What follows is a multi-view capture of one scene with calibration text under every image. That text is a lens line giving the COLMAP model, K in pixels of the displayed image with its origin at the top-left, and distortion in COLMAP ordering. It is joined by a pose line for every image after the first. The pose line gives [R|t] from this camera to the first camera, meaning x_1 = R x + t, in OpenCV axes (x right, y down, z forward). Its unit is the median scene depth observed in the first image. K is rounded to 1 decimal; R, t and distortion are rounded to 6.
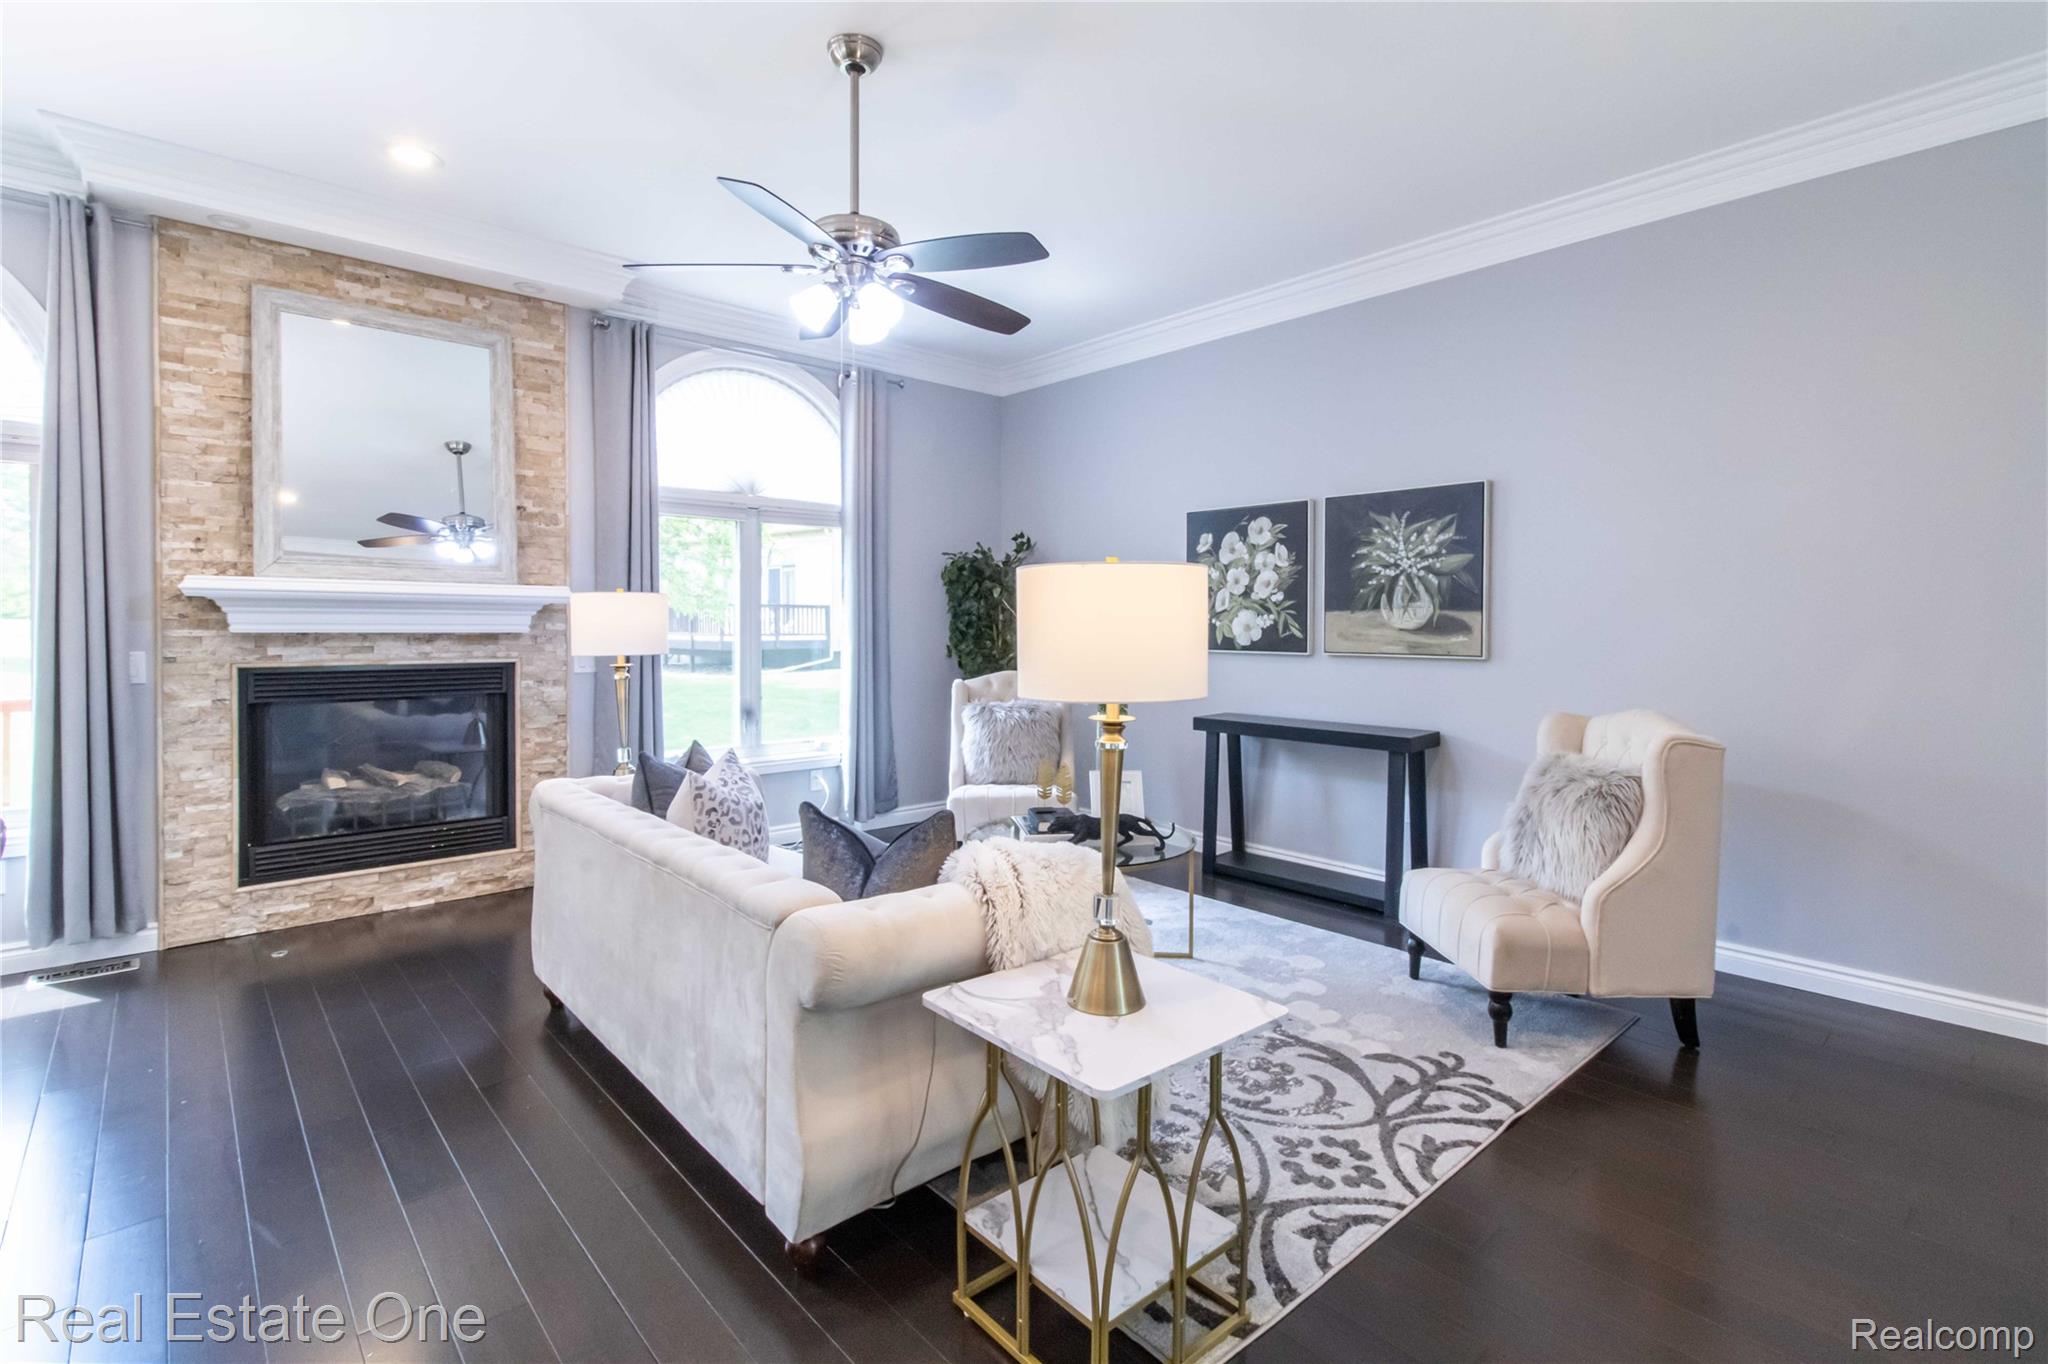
lens RADIAL K [[957.6, 0, 1023.1], [0, 957.6, 626.2], [0, 0, 1]] dist [0.006351, 0.000506]
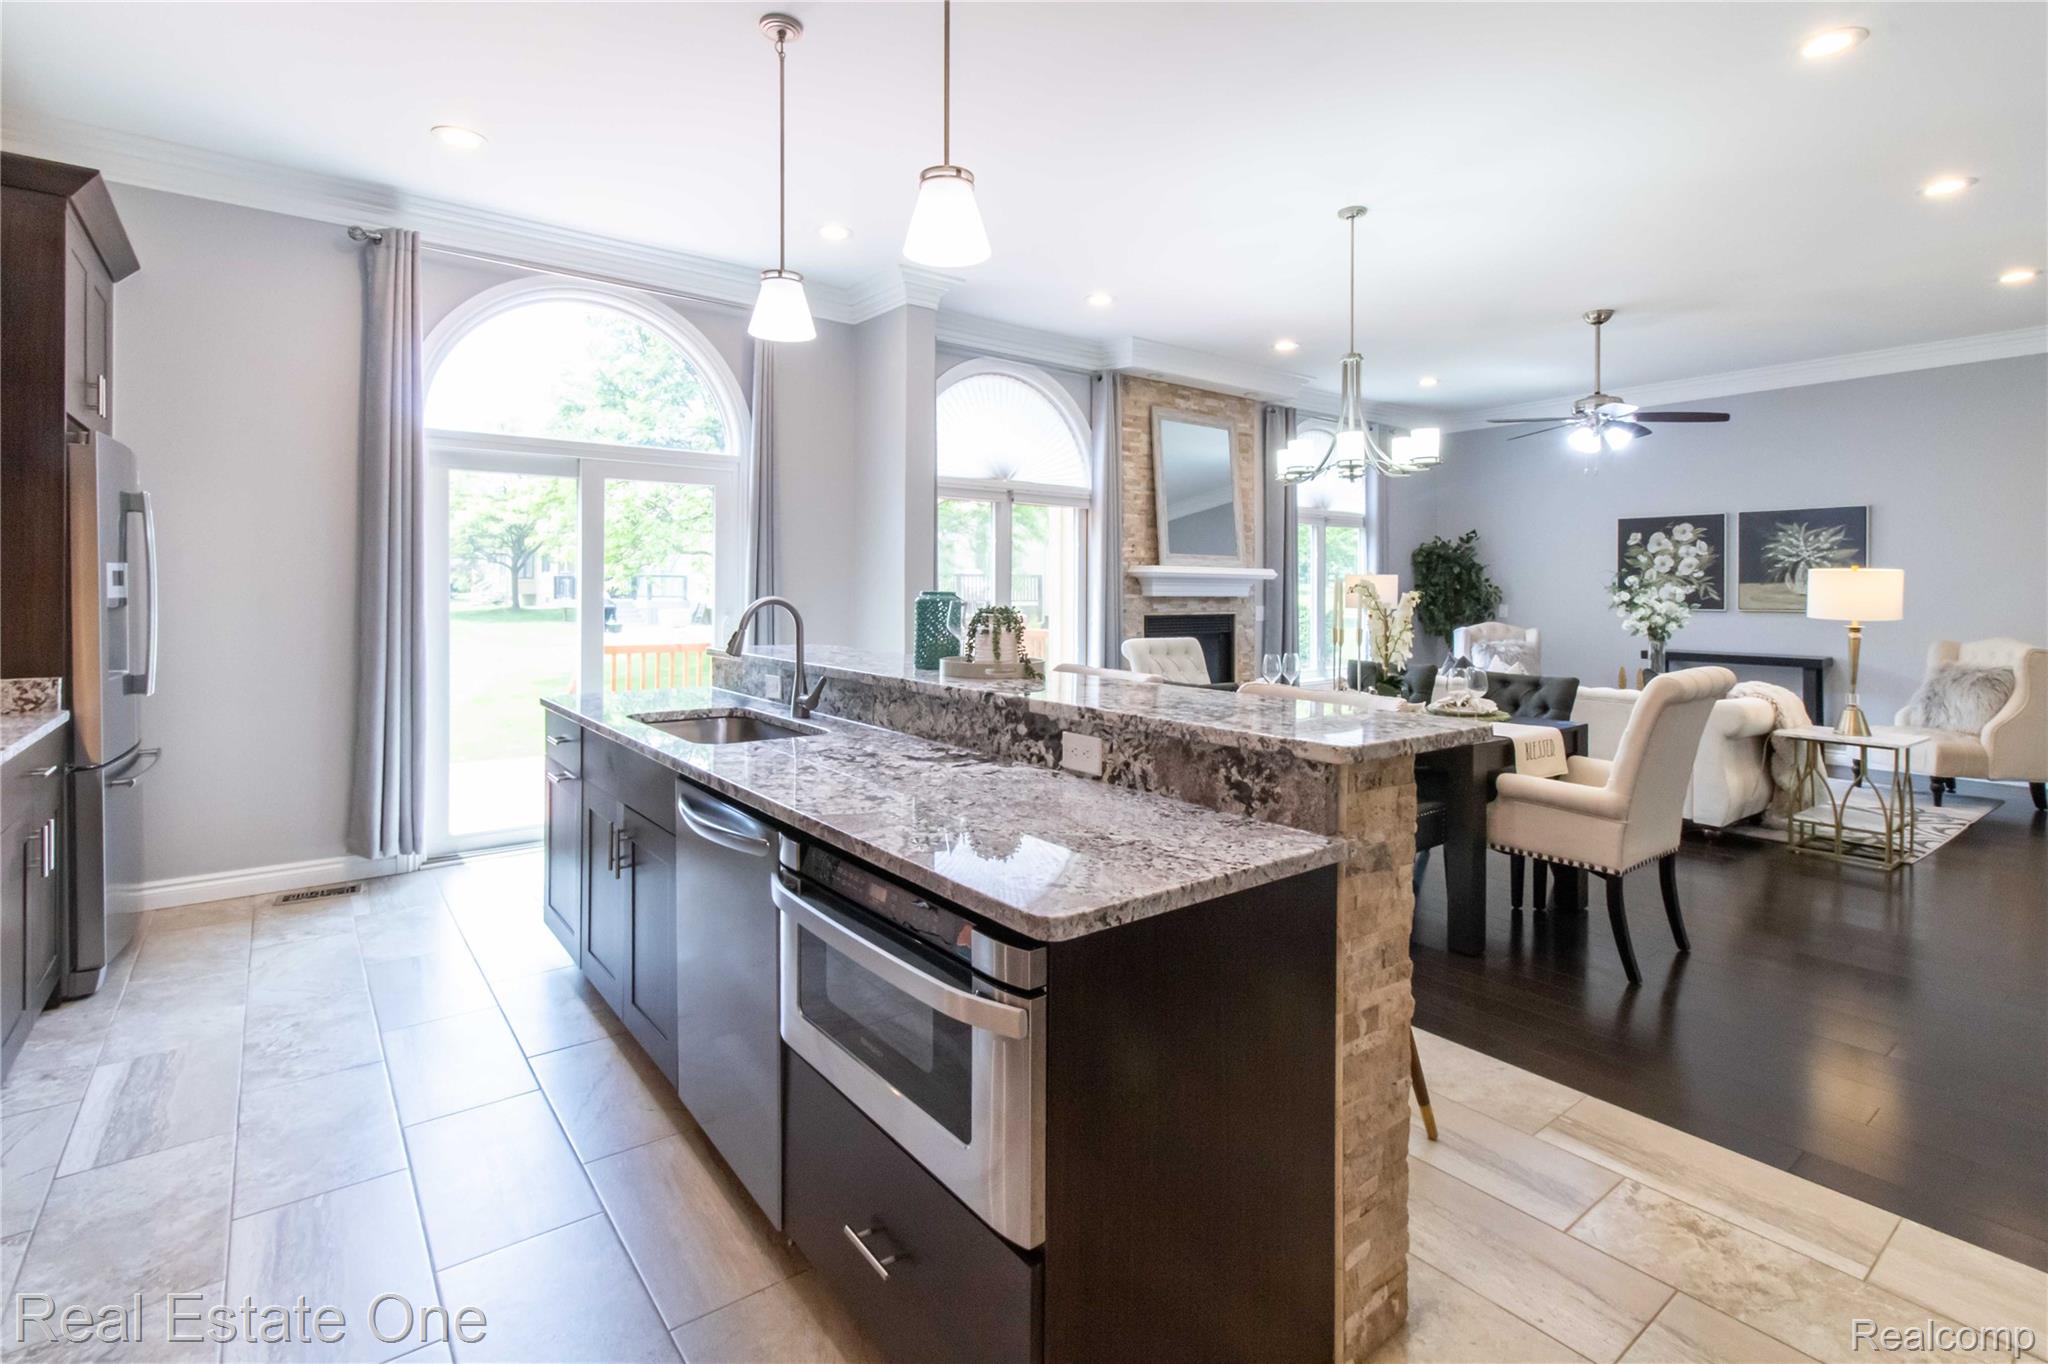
lens RADIAL K [[963.5, 0, 1024.8], [0, 963.5, 581.0], [0, 0, 1]] dist [0.010529, 0.000391]
pose [[0.997361, -0.001460, -0.072581, -0.790202], [0.000412, 0.999896, -0.014449, 0.003428], [0.072595, 0.014381, 0.997258, -0.728909]]
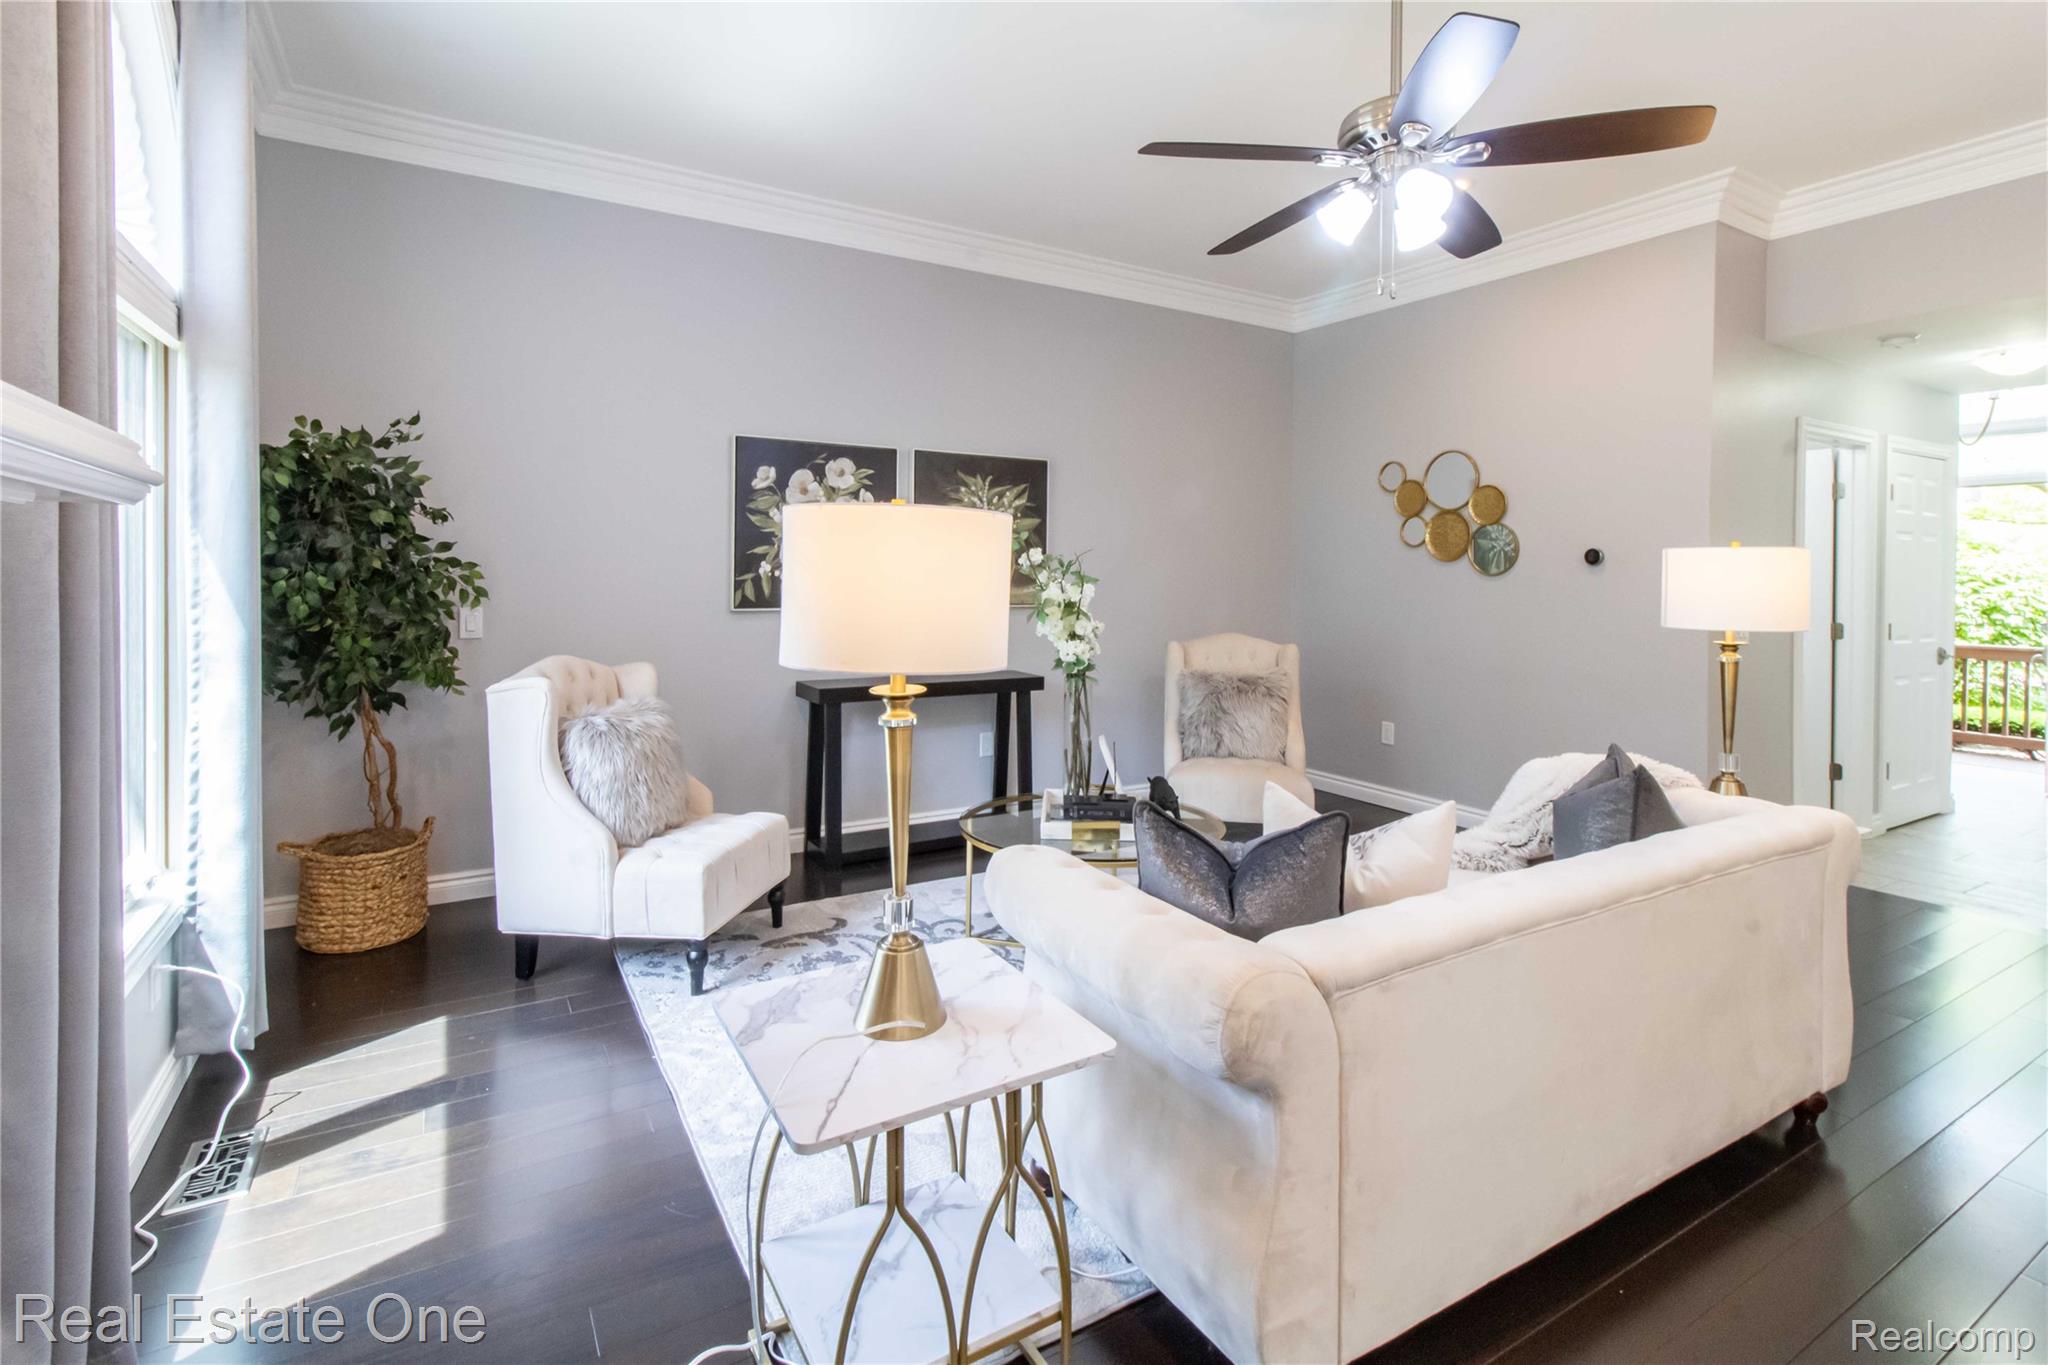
lens RADIAL K [[955.6, 0, 1029.1], [0, 955.6, 583.3], [0, 0, 1]] dist [-0.015263, 0.000082]
pose [[0.184745, -0.010627, 0.982729, -0.663255], [-0.002070, 0.999935, 0.011202, -0.007598], [-0.982784, -0.004104, 0.184711, 0.734073]]
